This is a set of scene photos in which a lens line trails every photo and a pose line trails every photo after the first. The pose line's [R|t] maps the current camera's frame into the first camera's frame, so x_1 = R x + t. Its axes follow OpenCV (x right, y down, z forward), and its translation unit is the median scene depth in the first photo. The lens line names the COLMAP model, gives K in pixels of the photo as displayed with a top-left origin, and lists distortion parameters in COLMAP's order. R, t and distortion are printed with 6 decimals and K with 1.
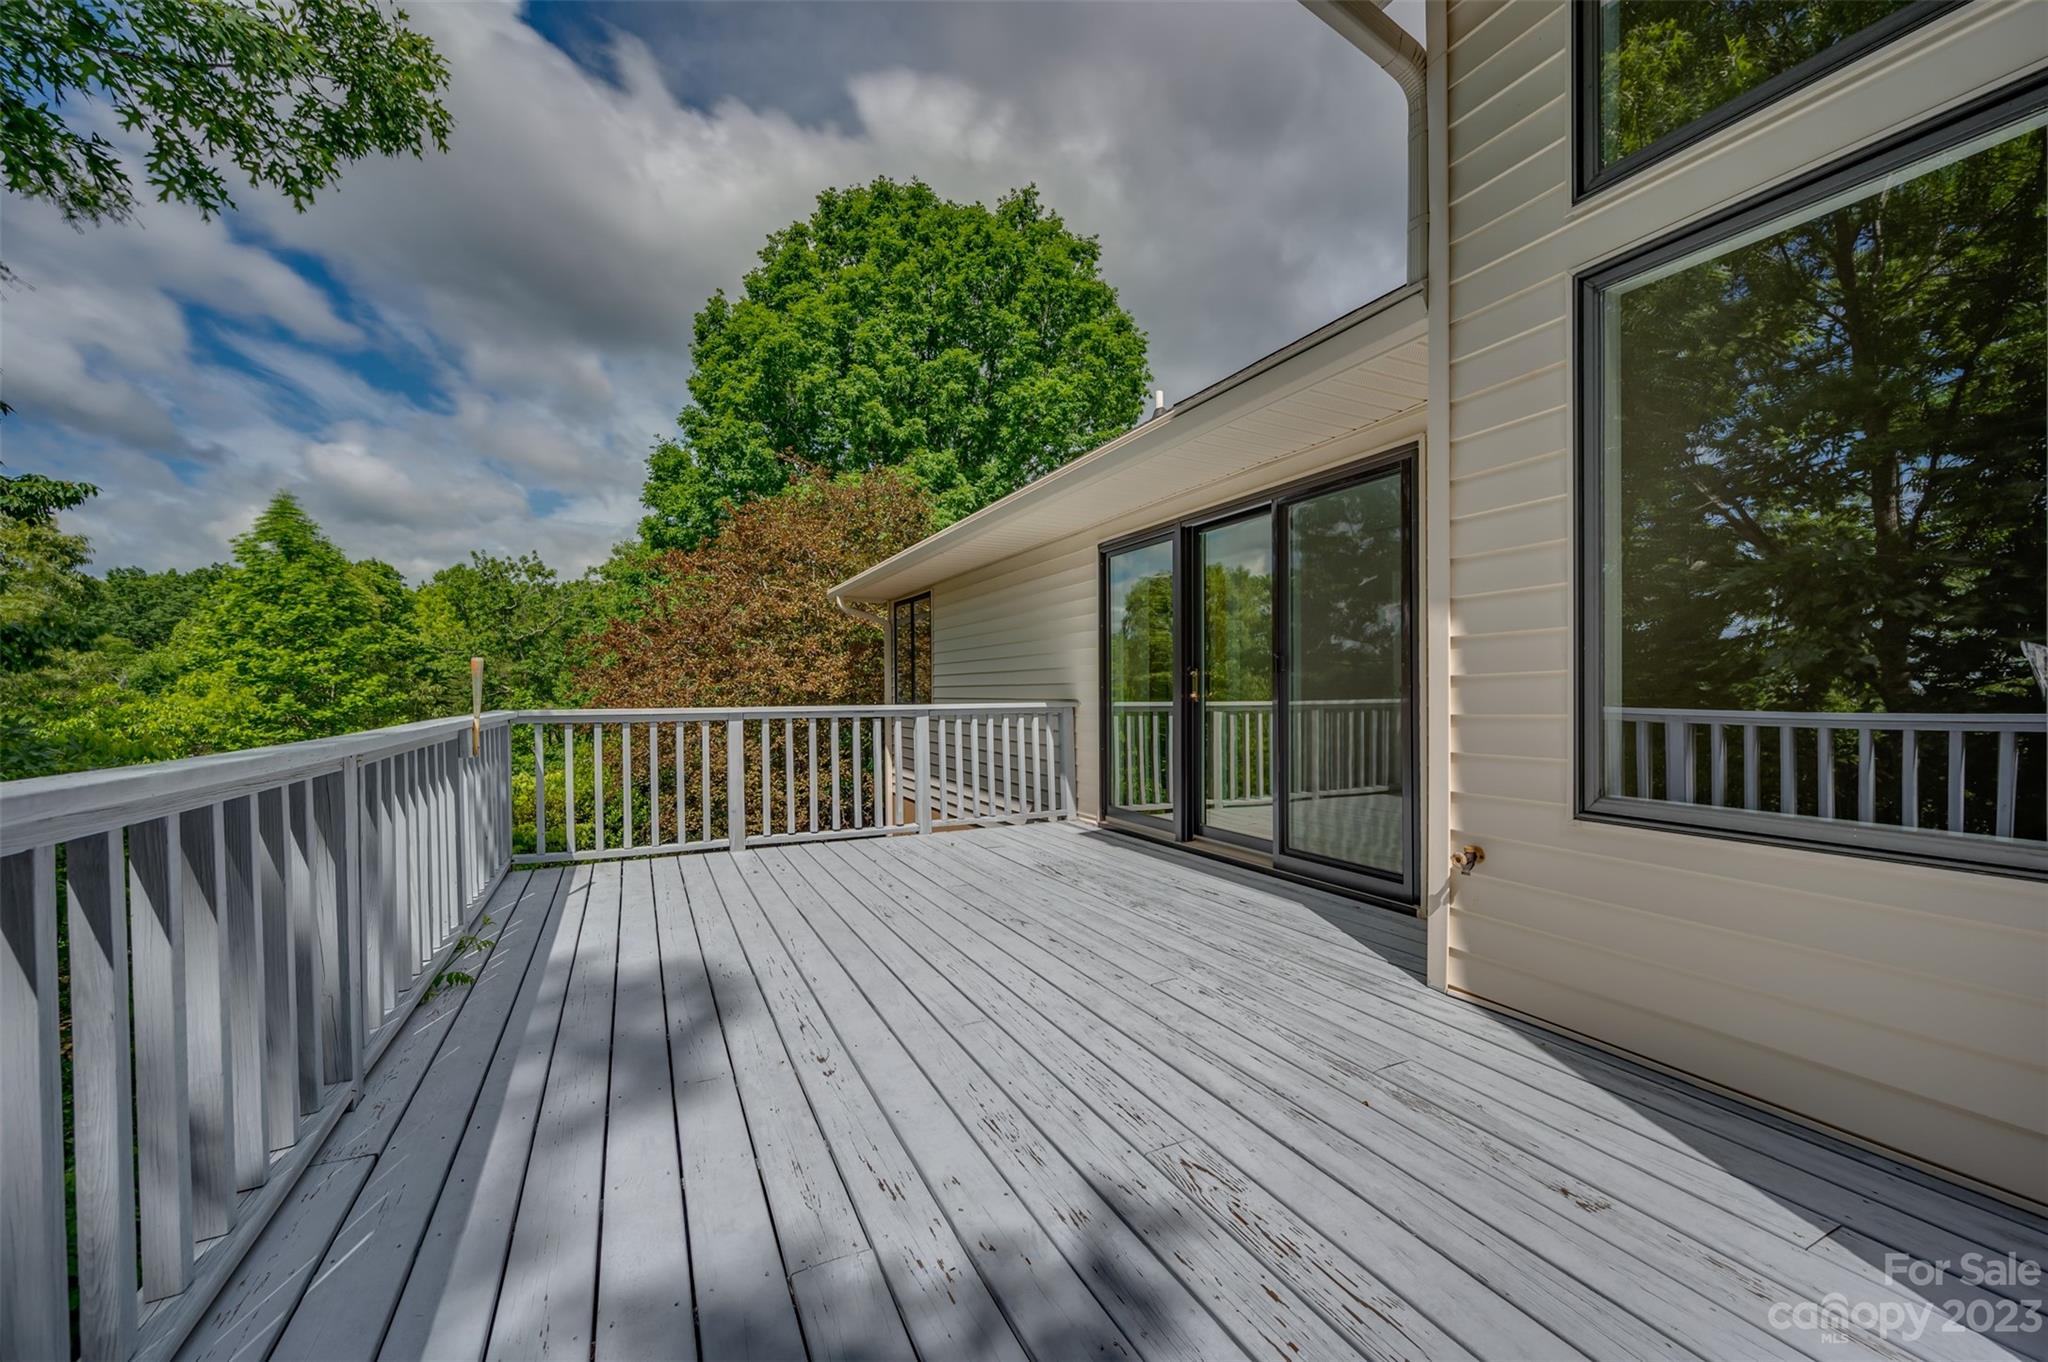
lens RADIAL K [[828.3, 0, 1033.9], [0, 828.3, 684.5], [0, 0, 1]] dist [0.001153, 0.000377]
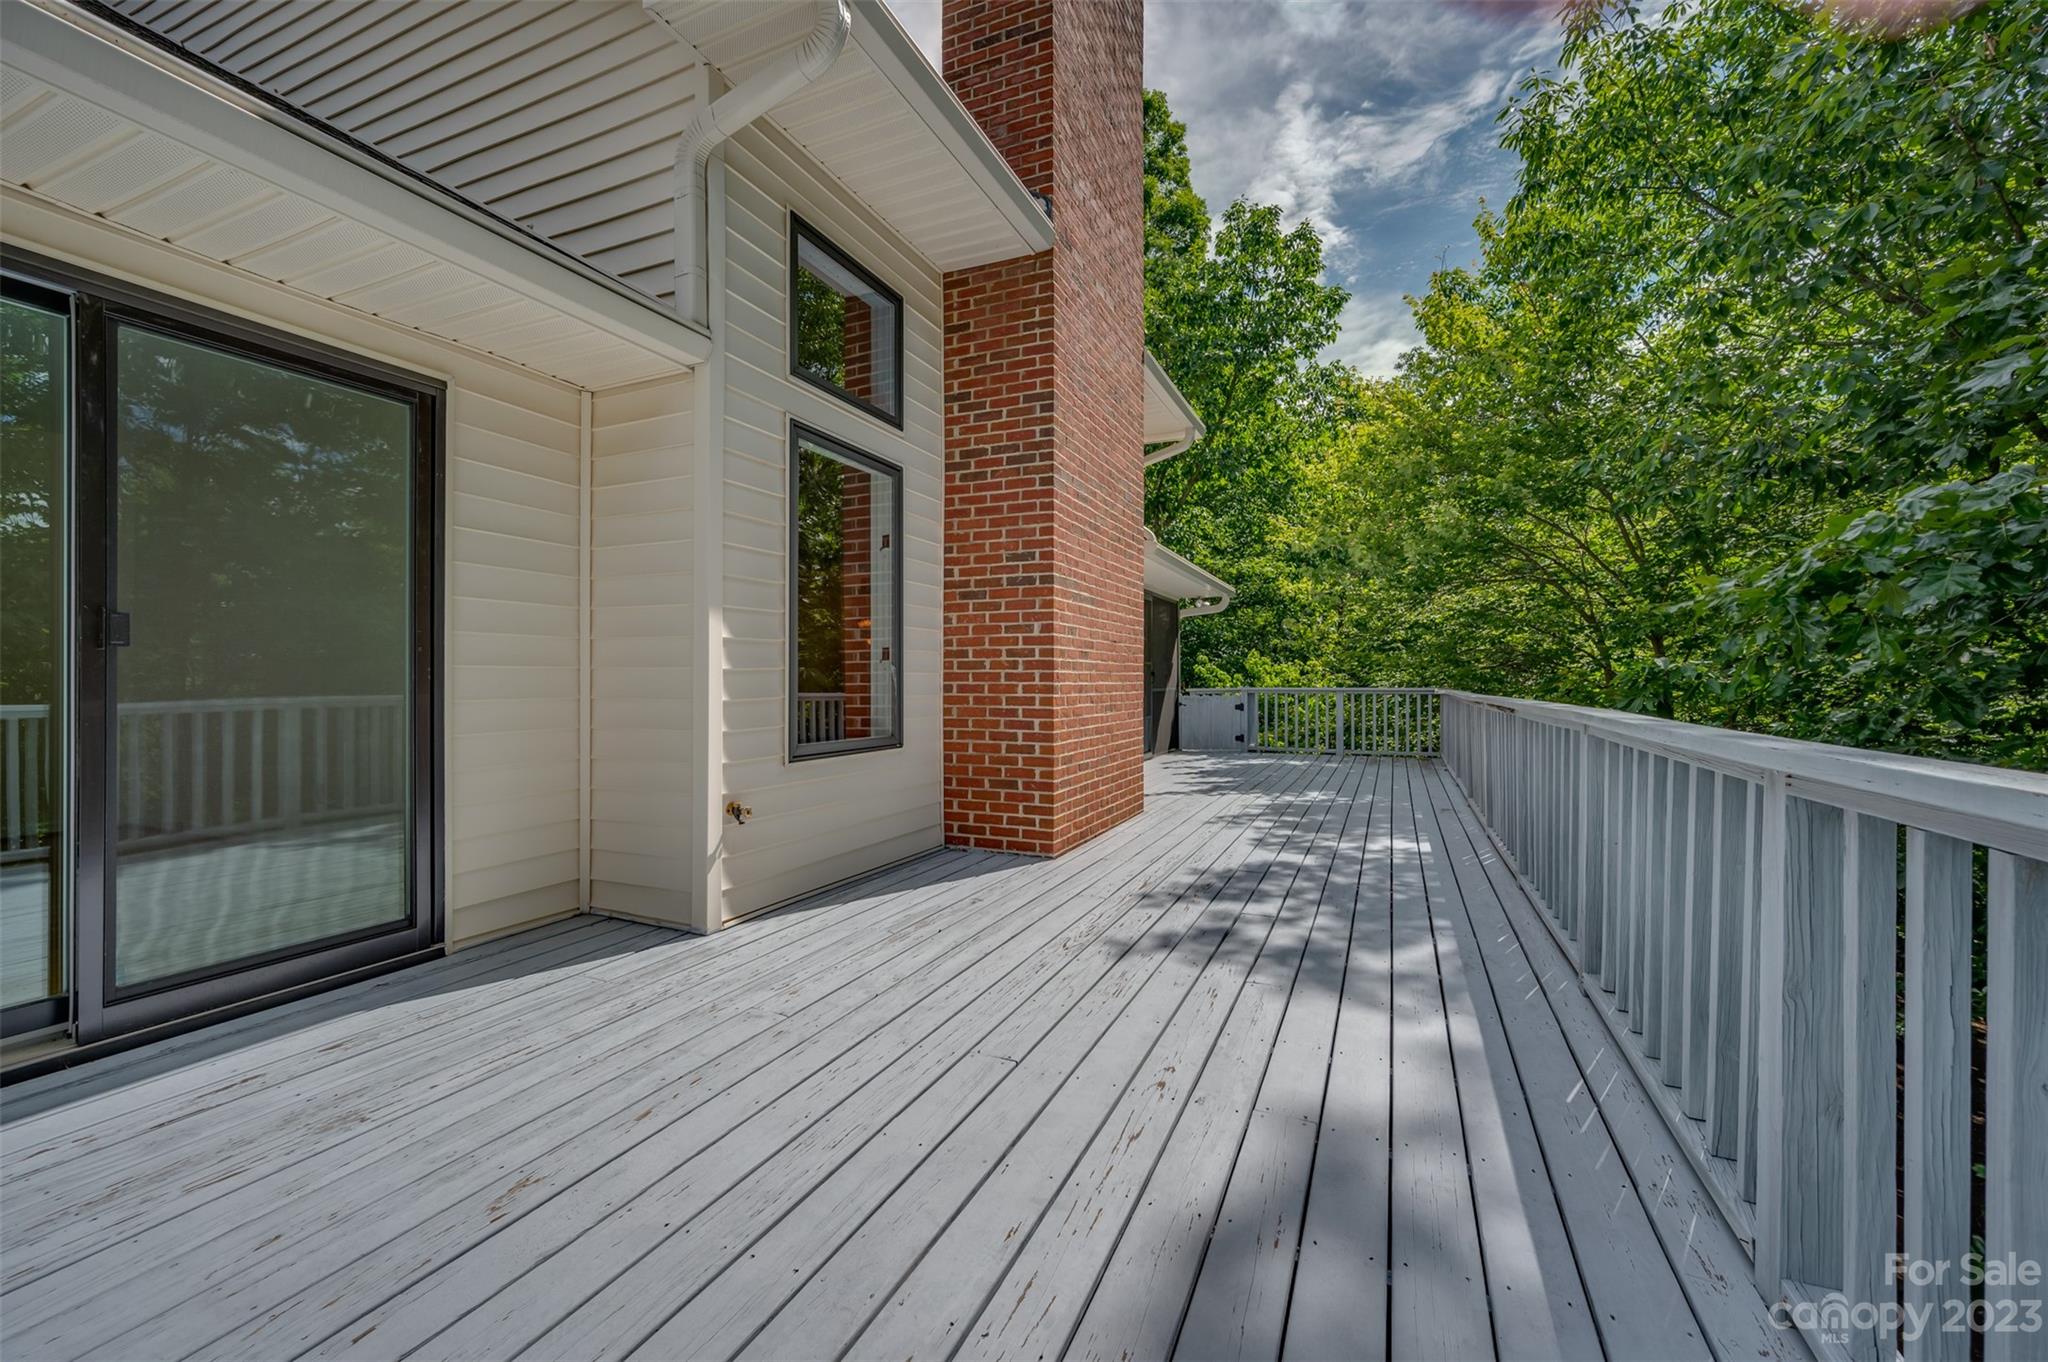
lens RADIAL K [[828.3, 0, 1031.7], [0, 828.3, 688.6], [0, 0, 1]] dist [0.001153, 0.000377]
pose [[-0.649745, 0.000741, 0.760152, -0.851510], [0.001072, 0.999999, -0.000059, 0.021238], [-0.760152, 0.000776, -0.649745, 1.694620]]
